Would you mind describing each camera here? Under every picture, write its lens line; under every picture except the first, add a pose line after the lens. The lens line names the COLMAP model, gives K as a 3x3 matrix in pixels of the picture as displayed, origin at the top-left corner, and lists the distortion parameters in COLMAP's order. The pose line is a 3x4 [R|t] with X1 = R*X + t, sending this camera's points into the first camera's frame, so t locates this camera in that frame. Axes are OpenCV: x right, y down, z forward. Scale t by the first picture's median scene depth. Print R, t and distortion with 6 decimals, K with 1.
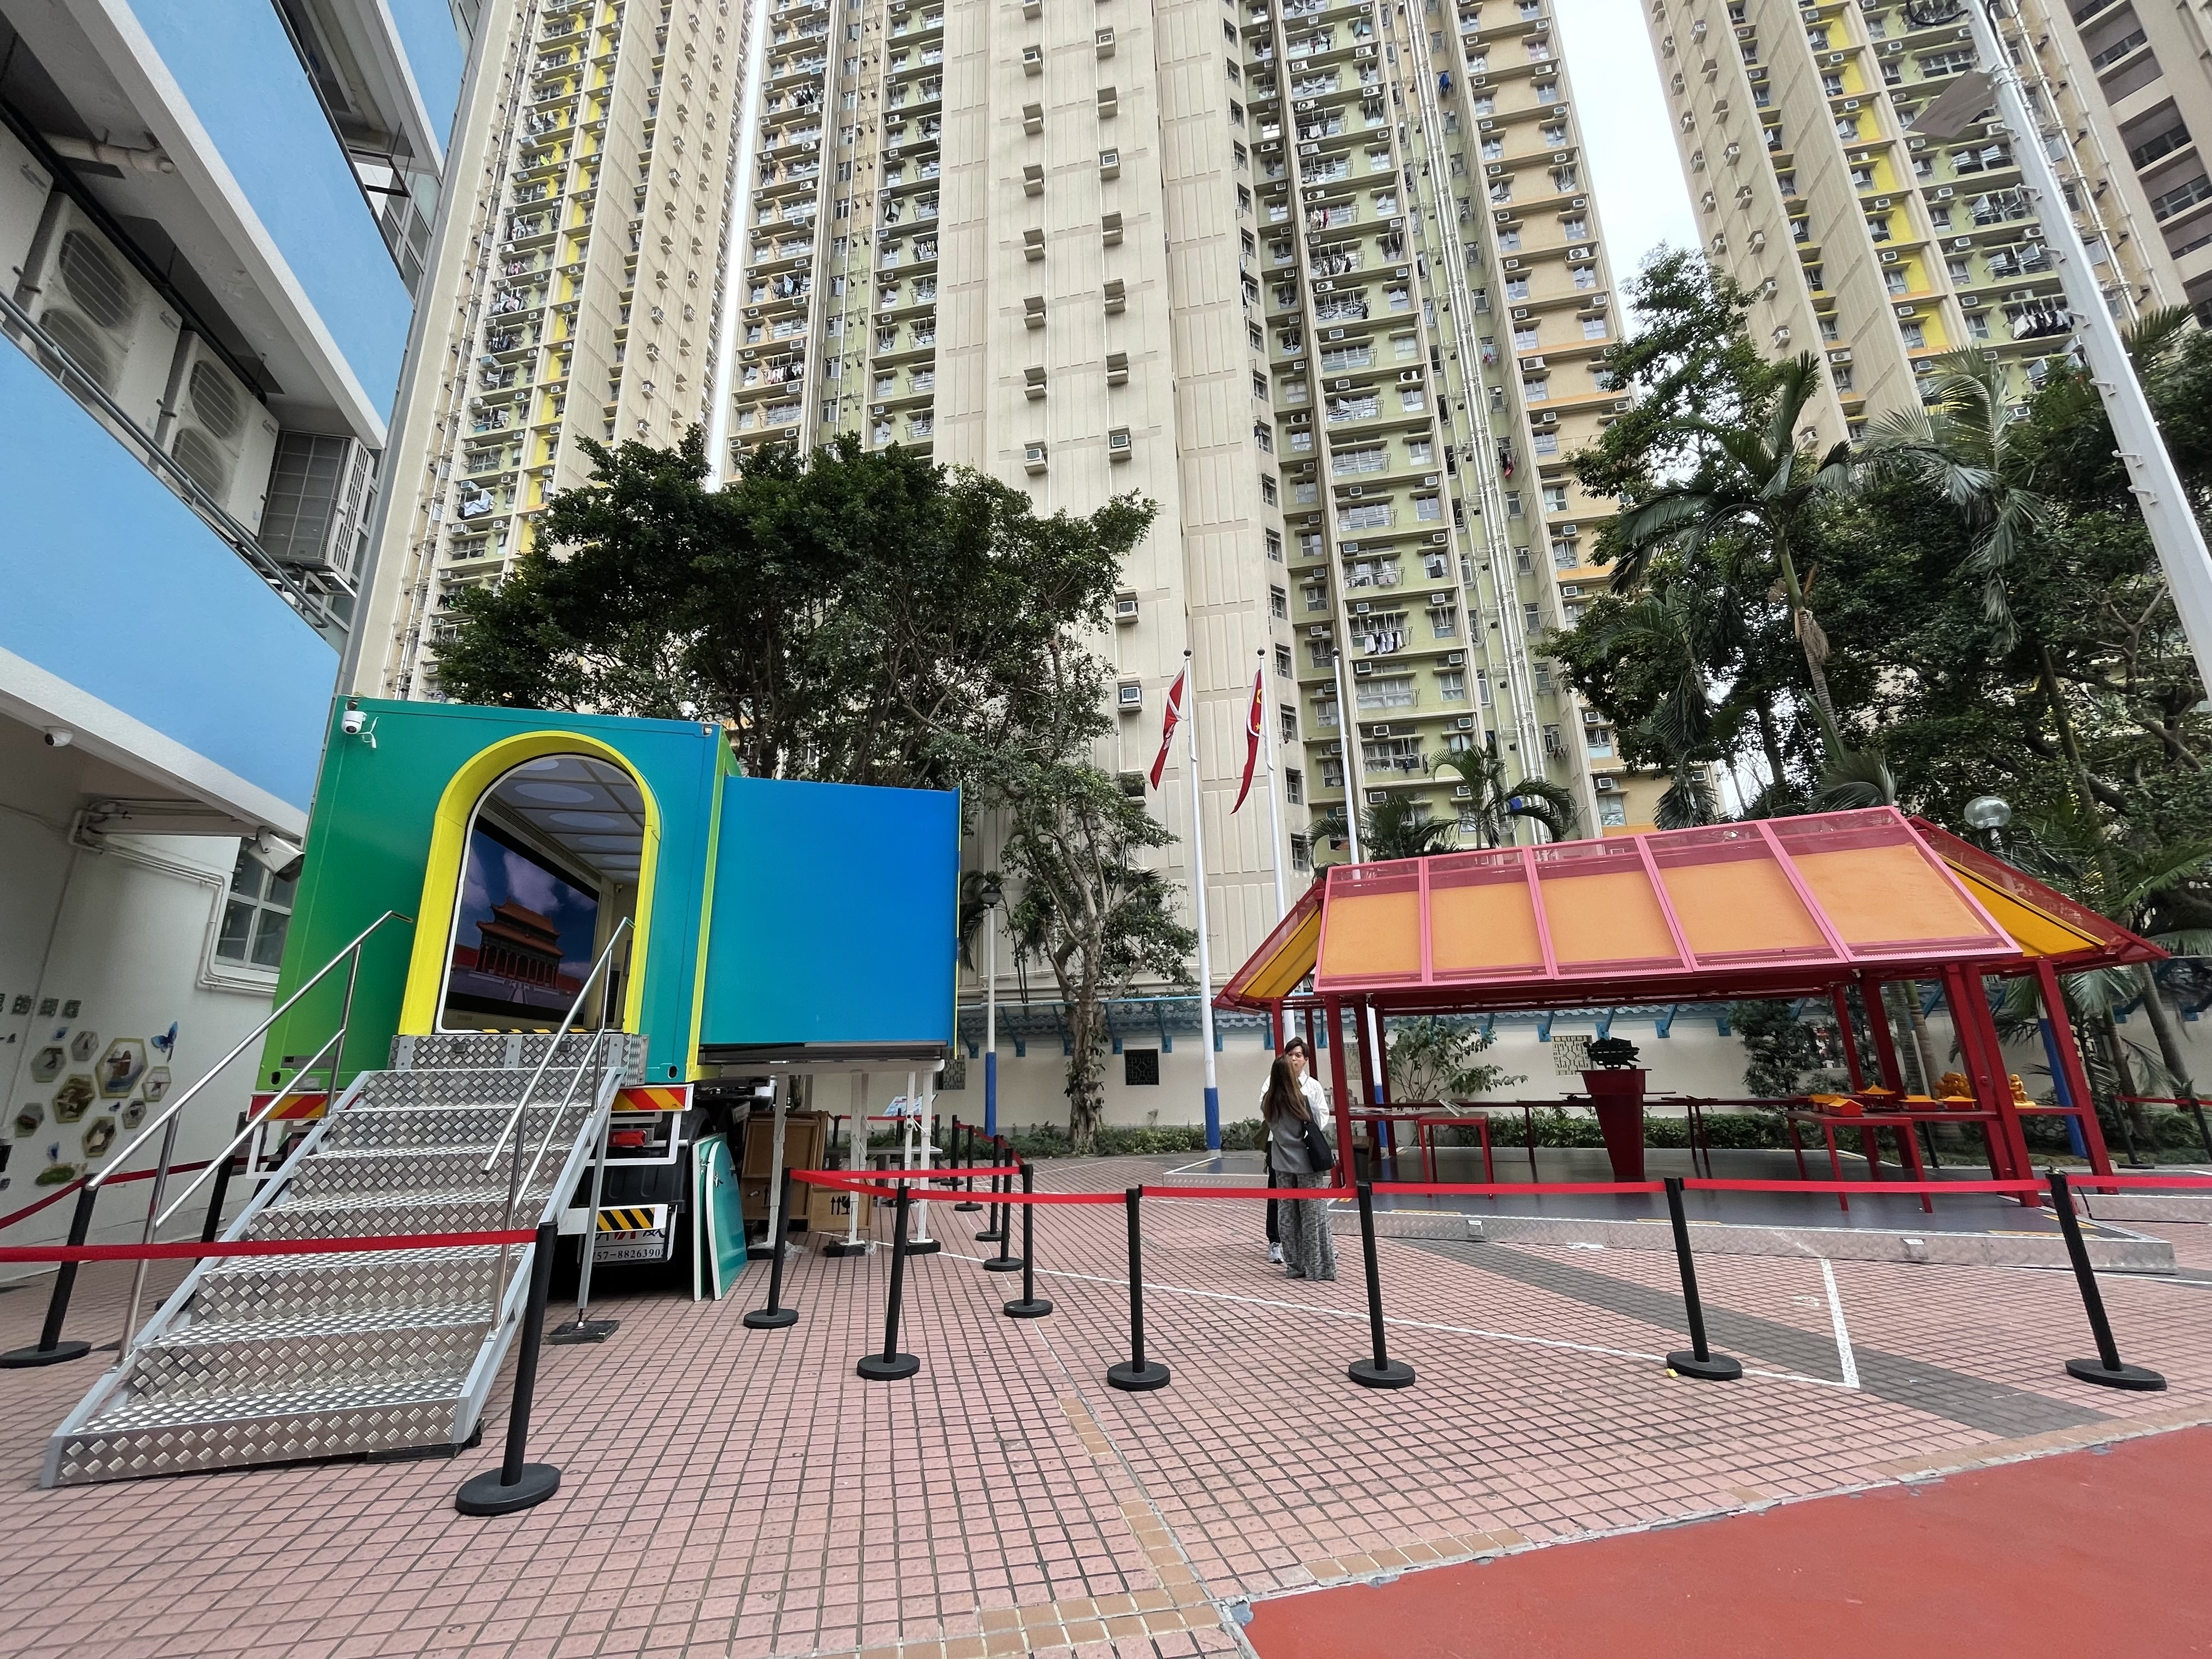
lens RADIAL K [[890.9, 0, 1106.0], [0, 890.9, 829.5], [0, 0, 1]] dist [-0.005837, 0.000318]
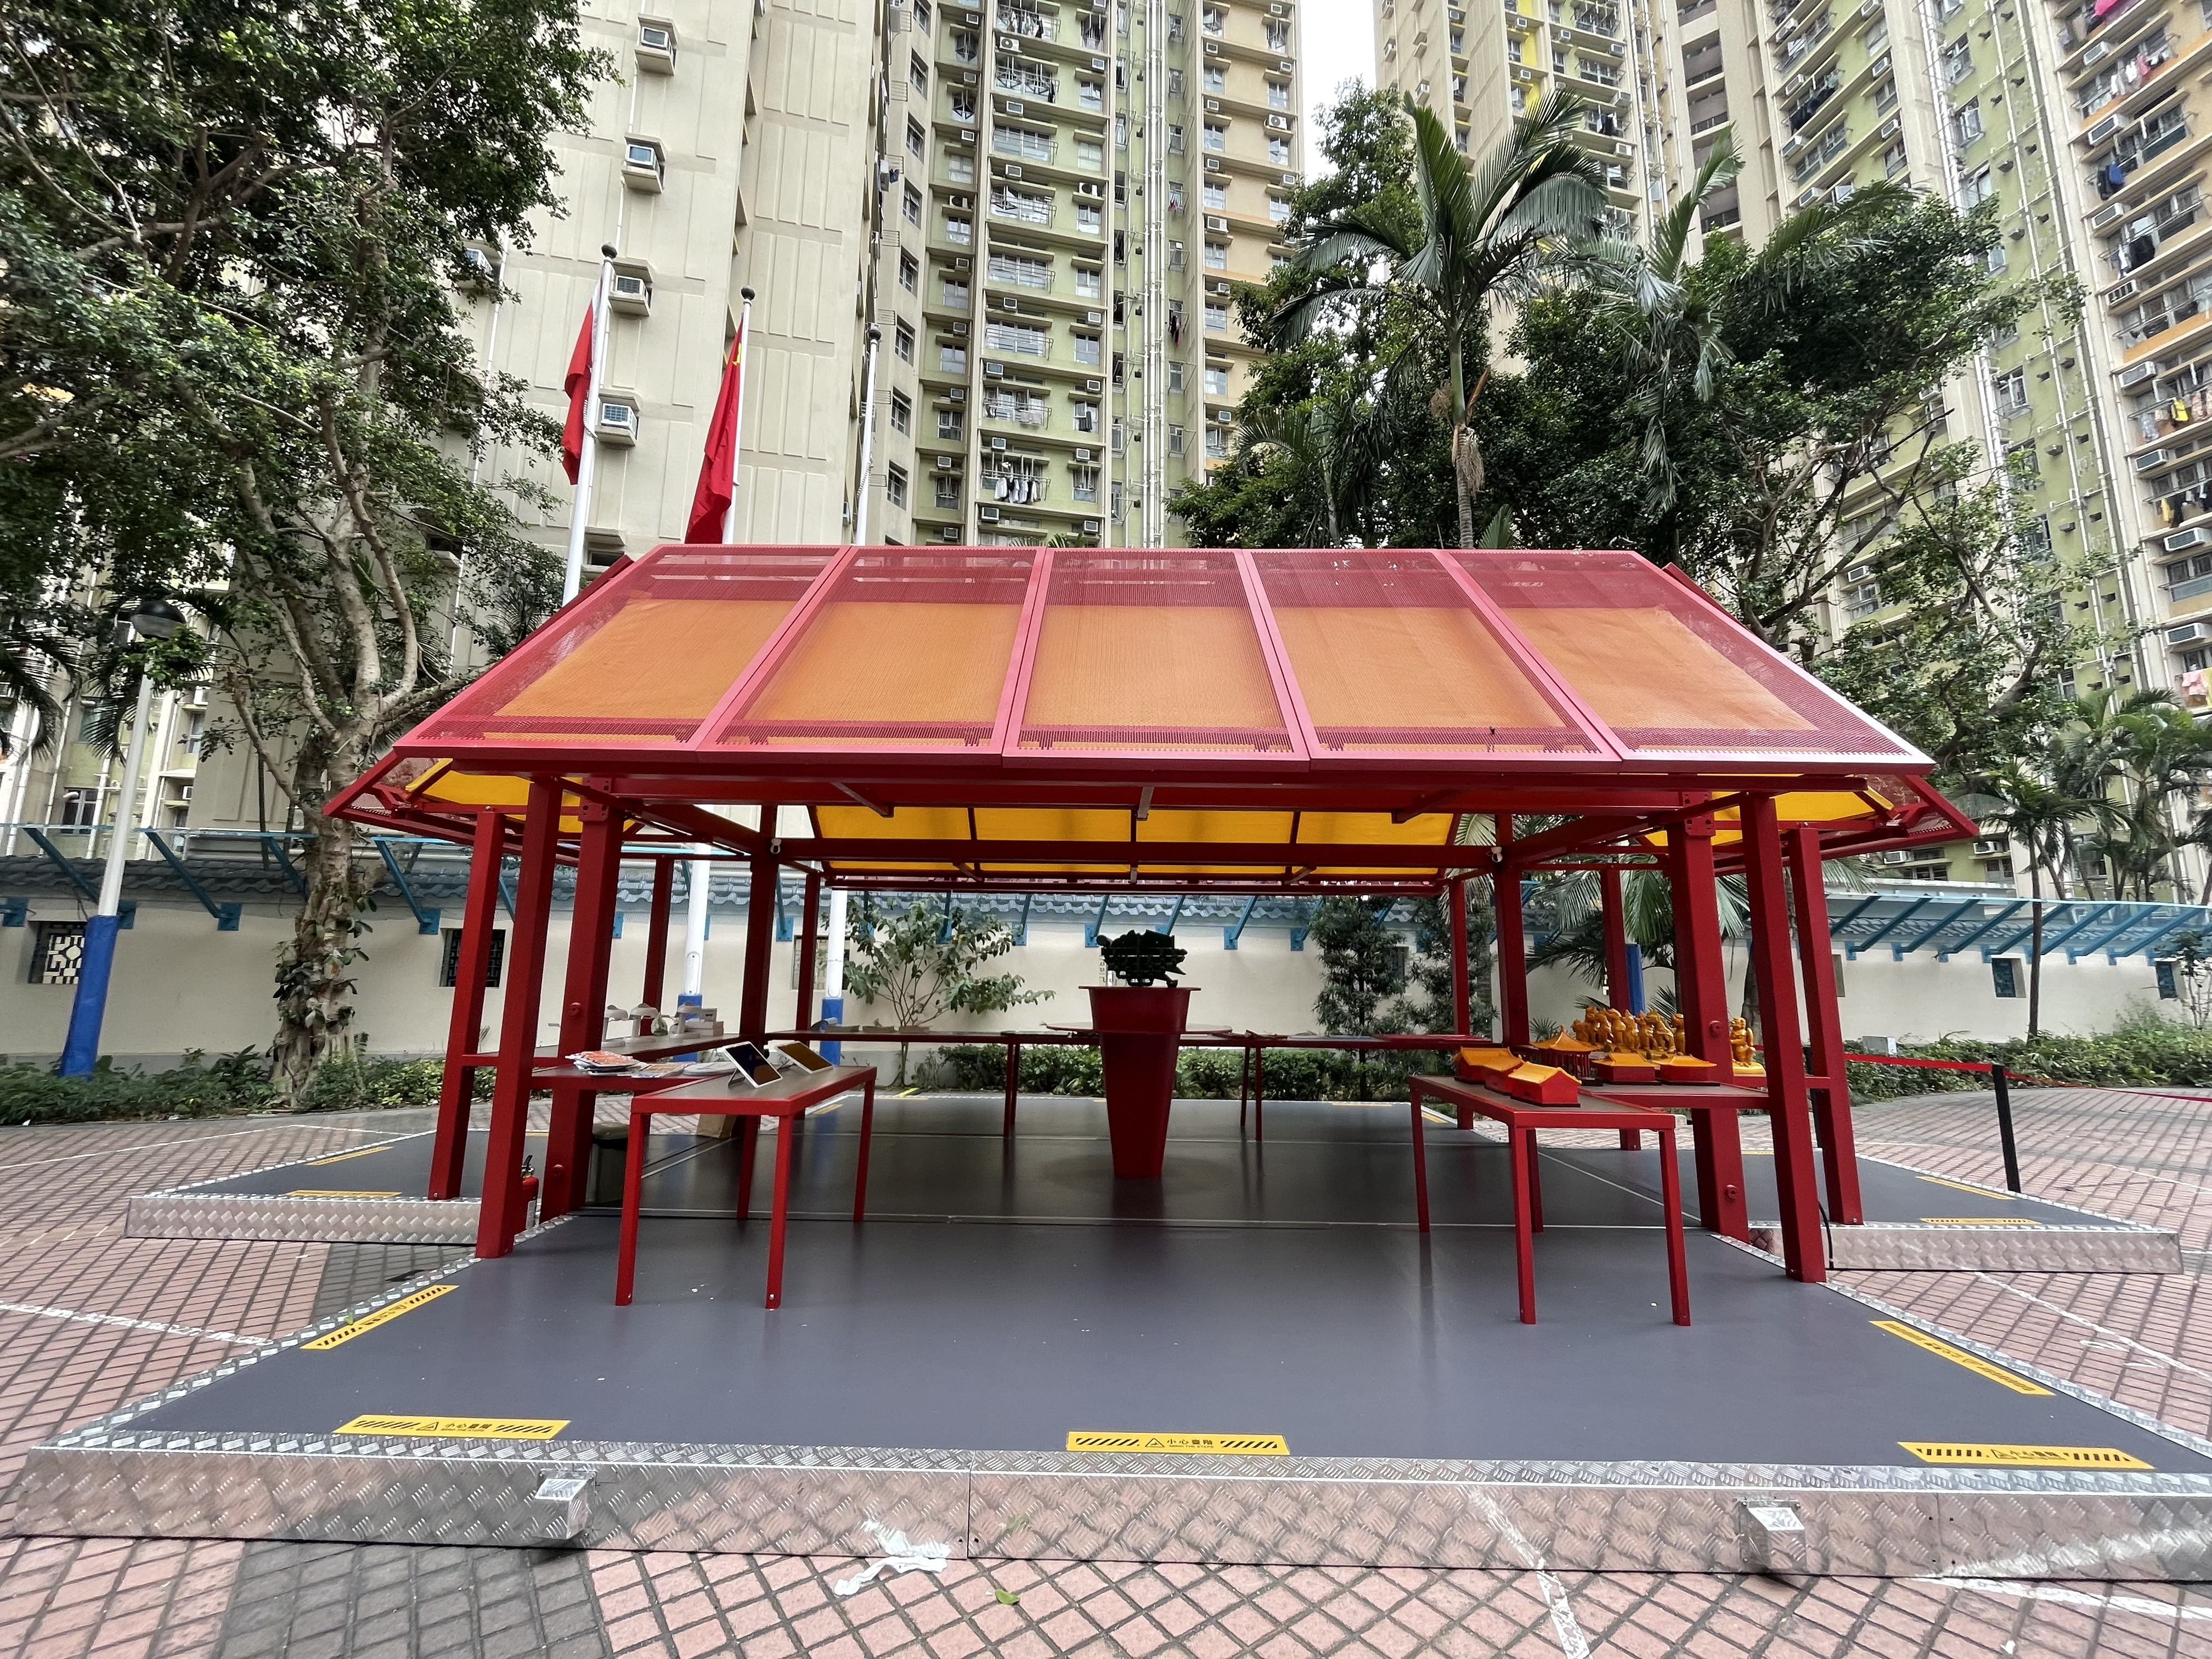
lens RADIAL K [[890.9, 0, 1106.0], [0, 890.9, 829.5], [0, 0, 1]] dist [-0.005837, 0.000318]
pose [[0.917054, 0.097770, 0.386592, 0.088462], [-0.135697, 0.988131, 0.071992, 0.036824], [-0.374965, -0.118480, 0.919437, 0.137909]]
